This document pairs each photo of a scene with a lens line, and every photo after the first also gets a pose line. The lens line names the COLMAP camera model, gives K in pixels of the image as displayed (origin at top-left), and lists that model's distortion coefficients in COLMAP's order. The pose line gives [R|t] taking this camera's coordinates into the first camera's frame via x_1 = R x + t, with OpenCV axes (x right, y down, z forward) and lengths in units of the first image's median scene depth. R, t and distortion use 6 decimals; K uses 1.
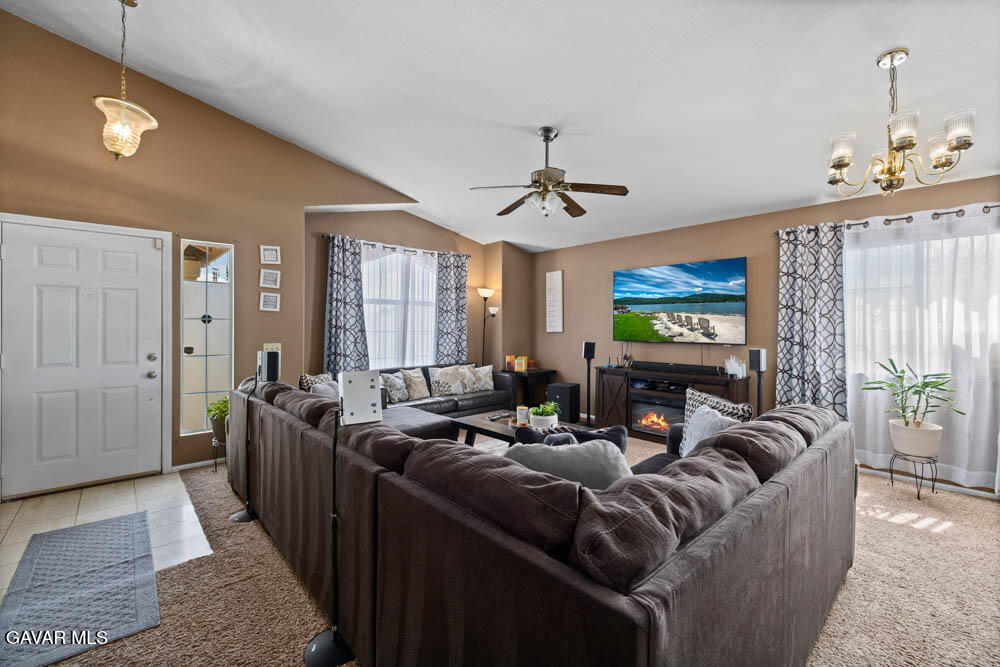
lens RADIAL K [[424.5, 0, 491.9], [0, 424.5, 326.0], [0, 0, 1]] dist [-0.000393, 0.000179]
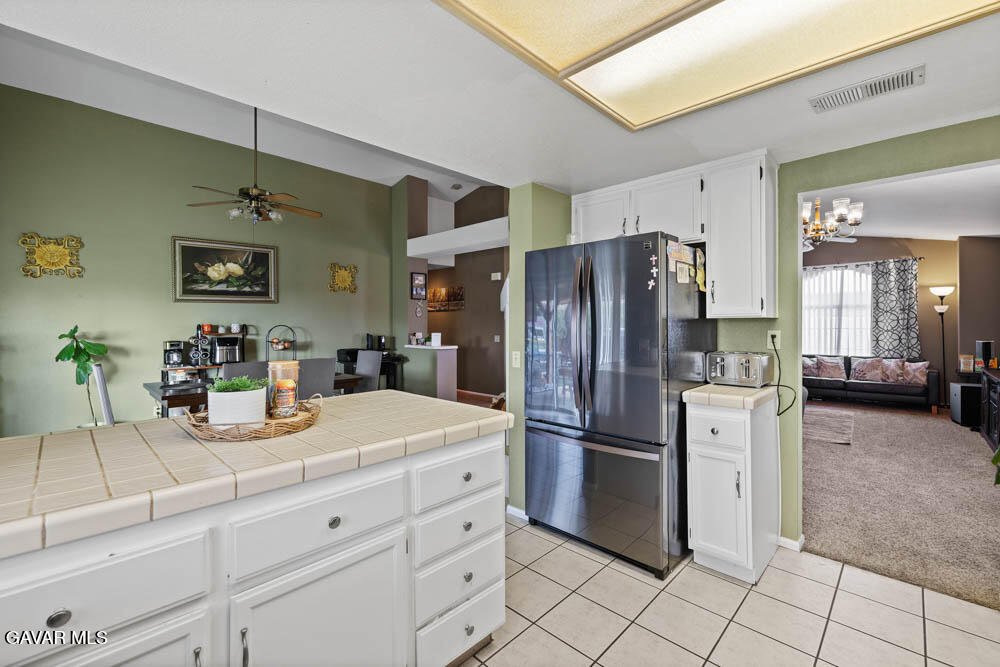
lens RADIAL K [[424.5, 0, 498.9], [0, 424.5, 323.7], [0, 0, 1]] dist [-0.000393, 0.000179]
pose [[0.064842, -0.003345, -0.997890, 1.132171], [0.006544, 0.999974, -0.002927, -0.006117], [0.997874, -0.006340, 0.064863, -0.141958]]
